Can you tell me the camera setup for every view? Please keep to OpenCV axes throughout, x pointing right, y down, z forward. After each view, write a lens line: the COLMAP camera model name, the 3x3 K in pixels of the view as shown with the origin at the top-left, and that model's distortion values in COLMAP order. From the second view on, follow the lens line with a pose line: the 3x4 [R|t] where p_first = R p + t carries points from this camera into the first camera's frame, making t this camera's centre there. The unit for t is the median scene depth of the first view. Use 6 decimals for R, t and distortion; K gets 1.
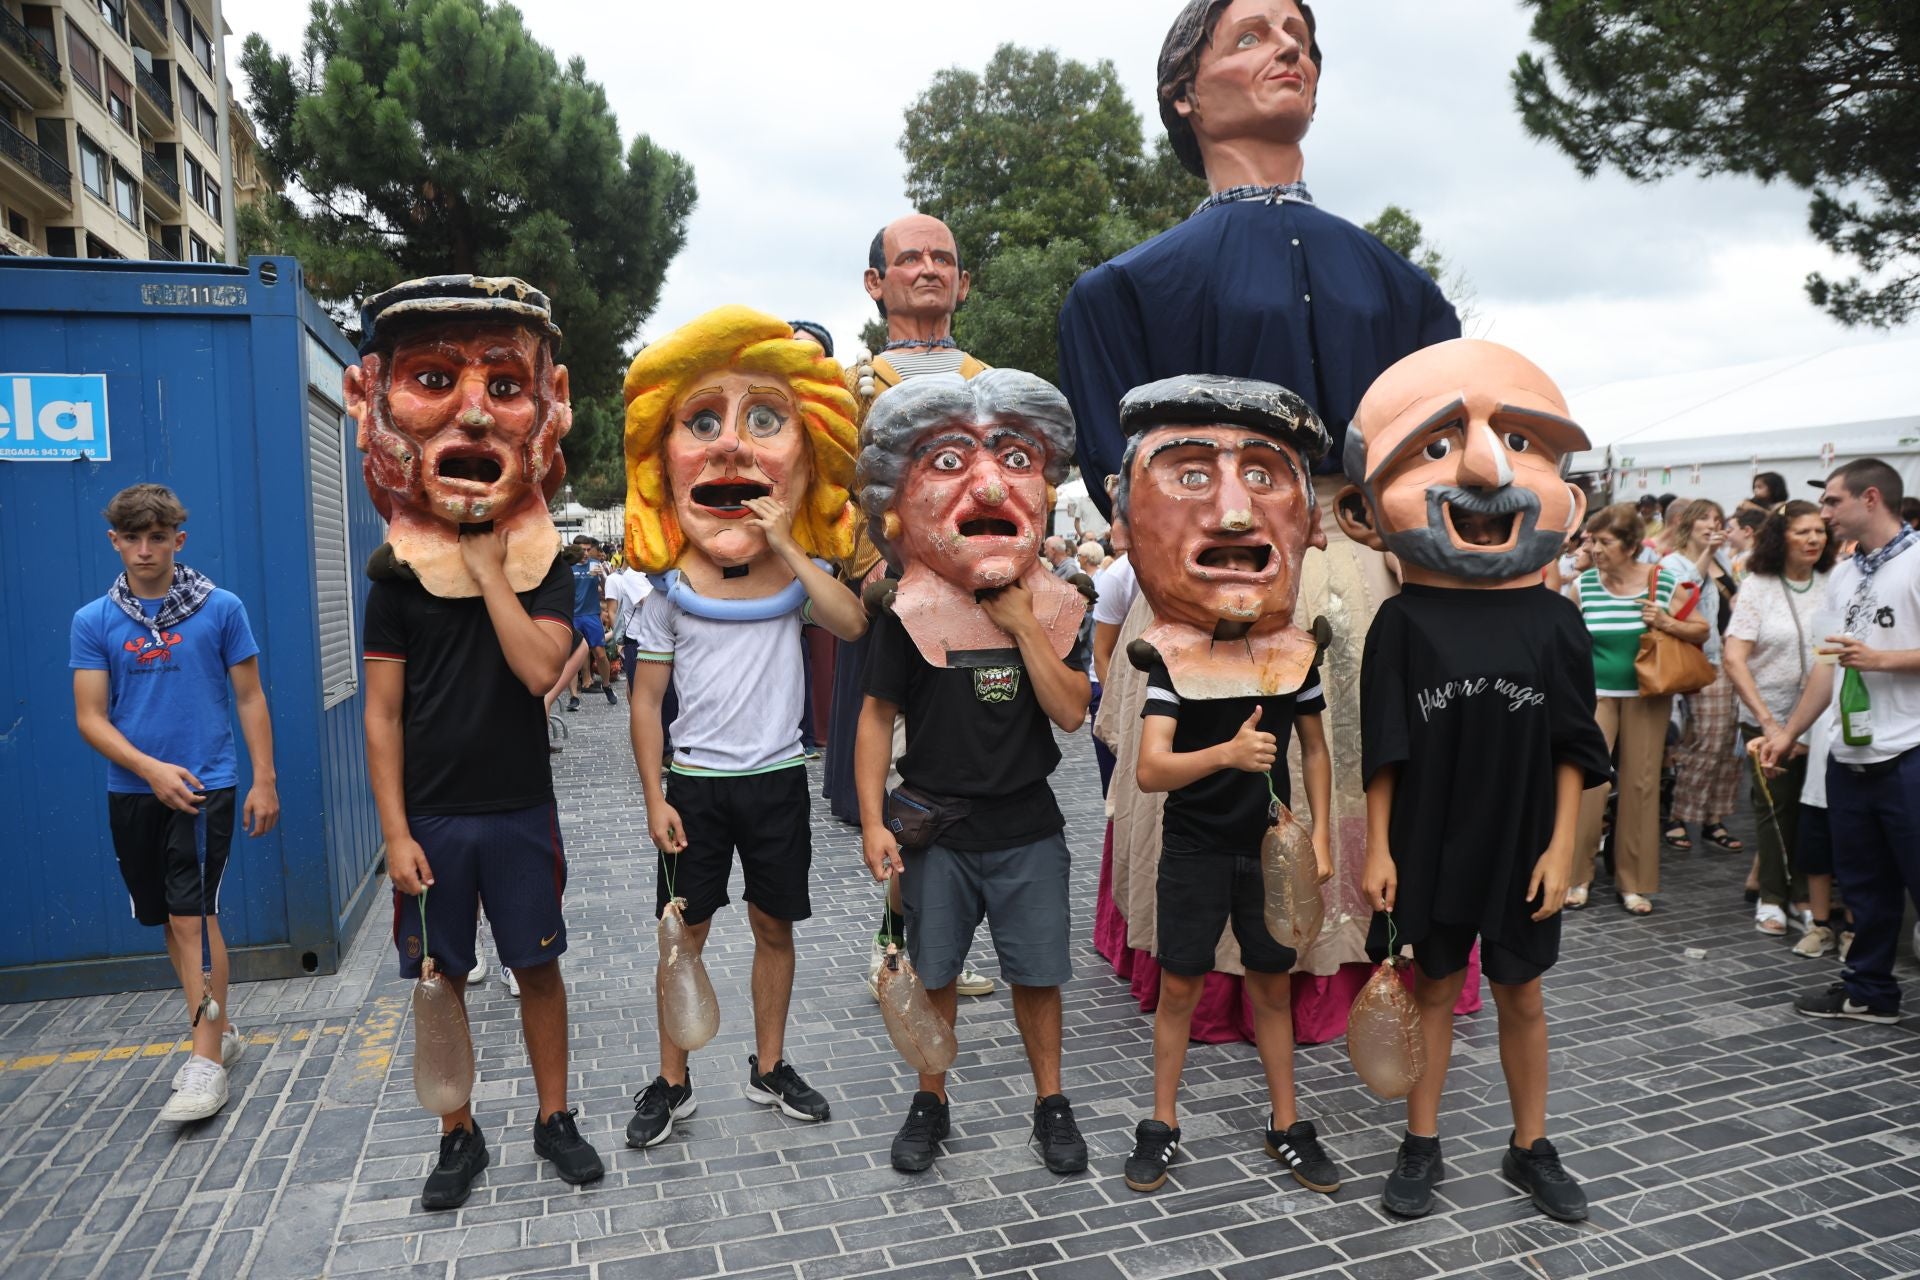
lens RADIAL K [[1289.7, 0, 991.7], [0, 1289.7, 648.5], [0, 0, 1]] dist [-0.120086, 0.062033]
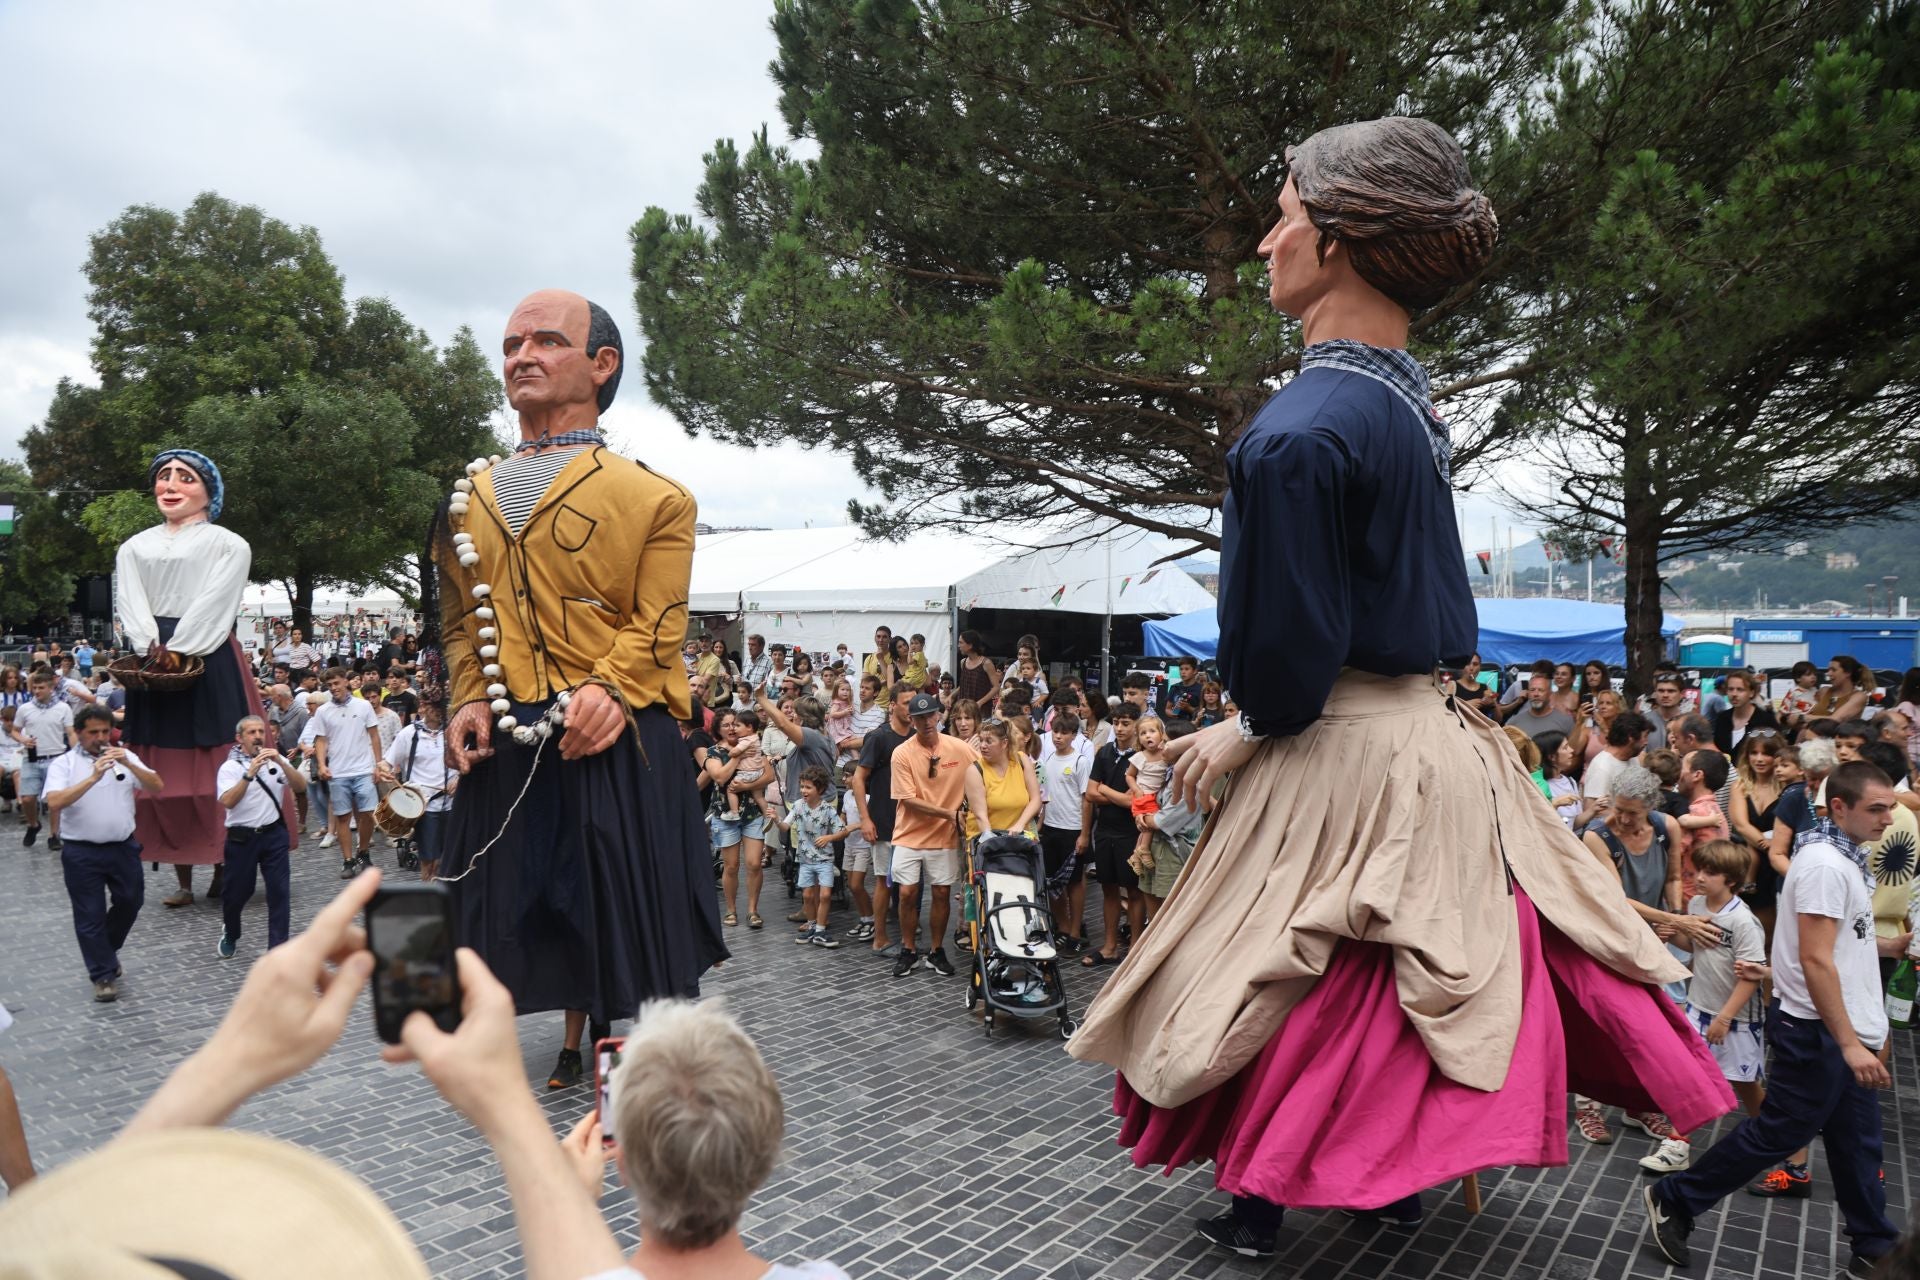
lens RADIAL K [[1289.7, 0, 978.6], [0, 1289.7, 682.1], [0, 0, 1]] dist [-0.120086, 0.062033]
pose [[0.823199, 0.002773, 0.567747, -0.040754], [0.021736, 0.999101, -0.036397, -0.021212], [-0.567337, 0.042303, 0.822398, -0.195063]]
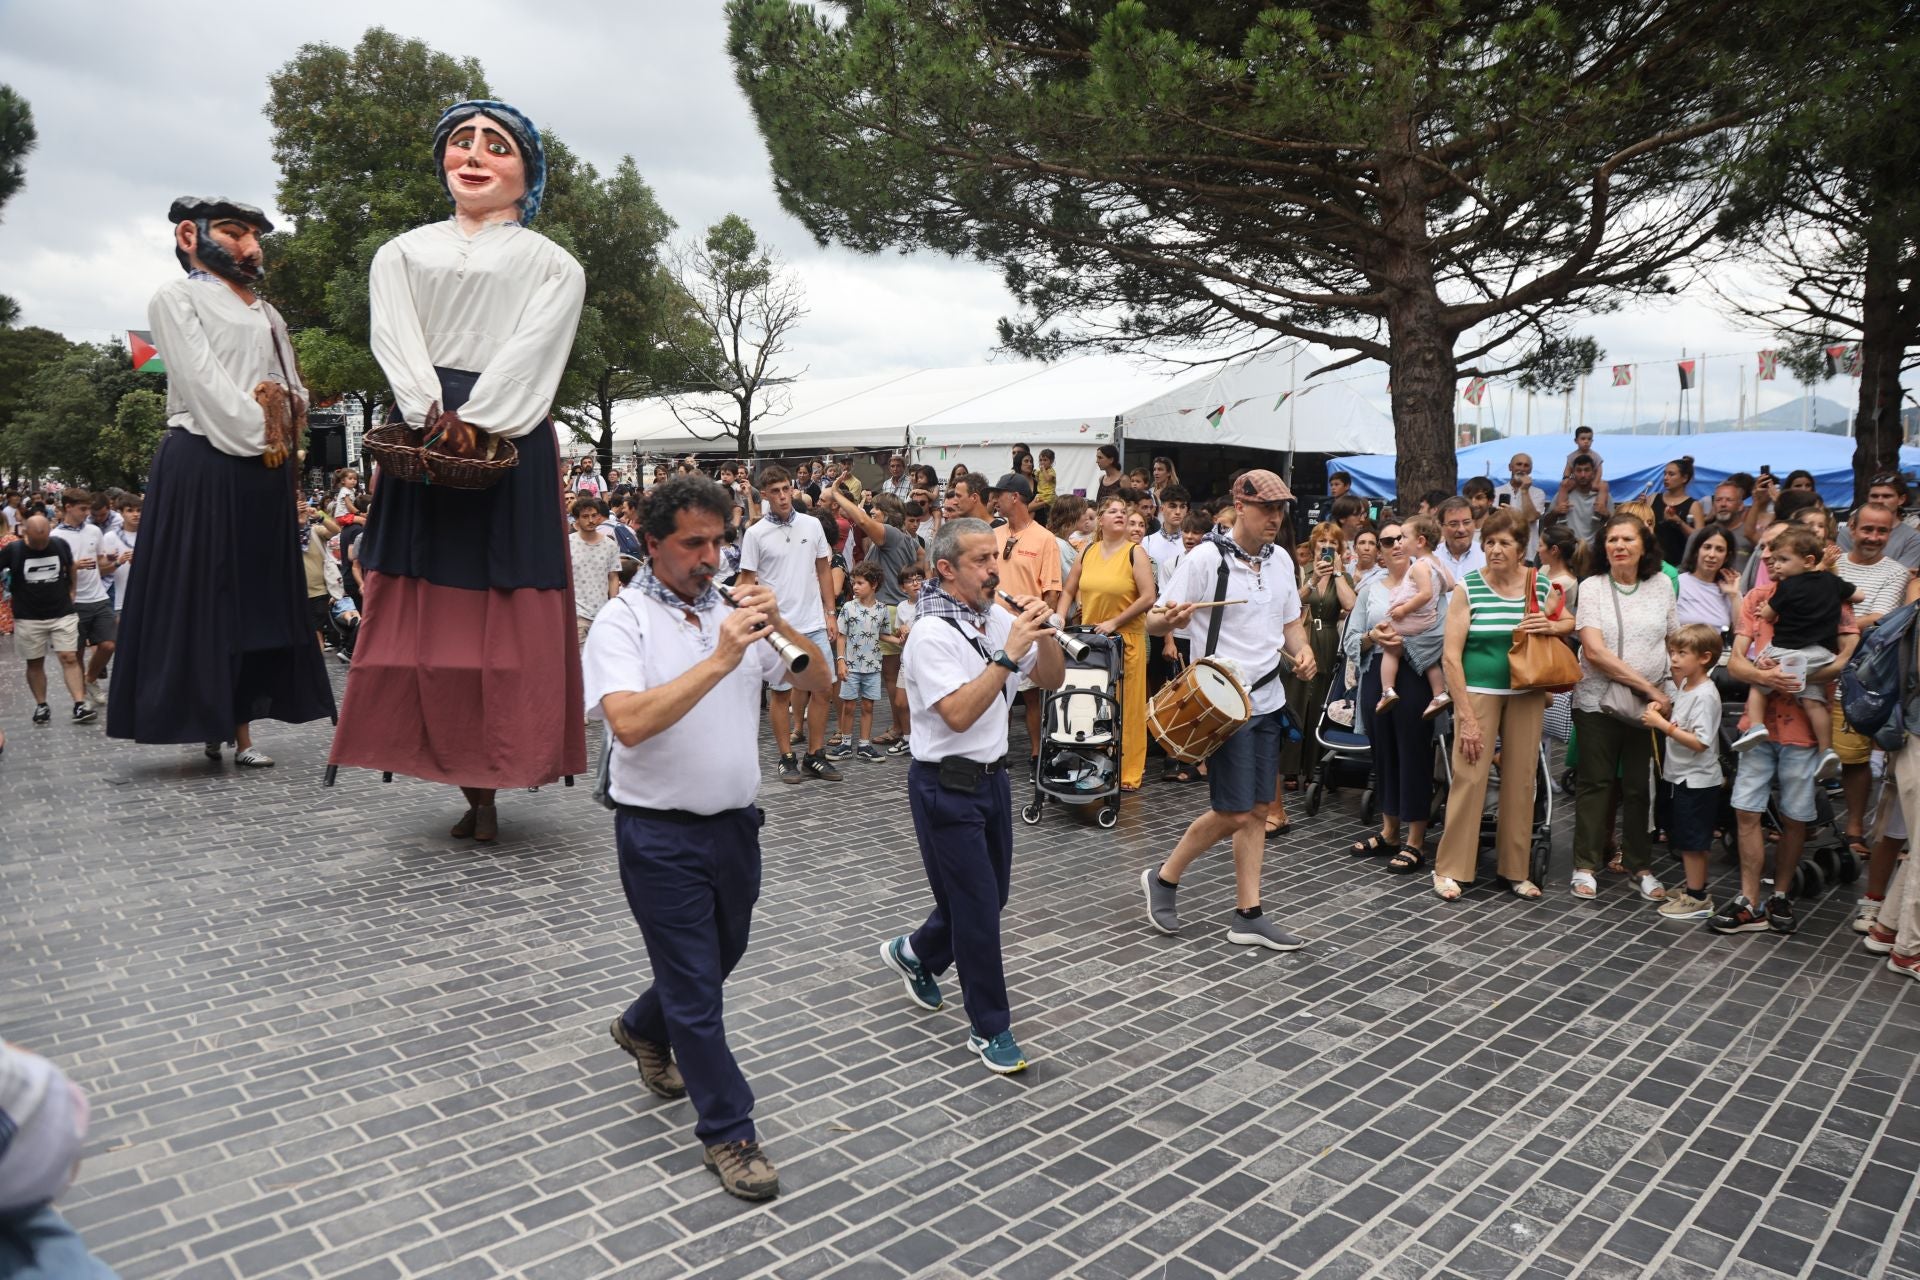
lens RADIAL K [[1289.7, 0, 982.4], [0, 1289.7, 668.2], [0, 0, 1]] dist [-0.120086, 0.062033]
pose [[0.903130, -0.030602, 0.428275, 0.012516], [0.006309, 0.998295, 0.058028, 0.002233], [-0.429321, -0.049705, 0.901783, -0.188473]]
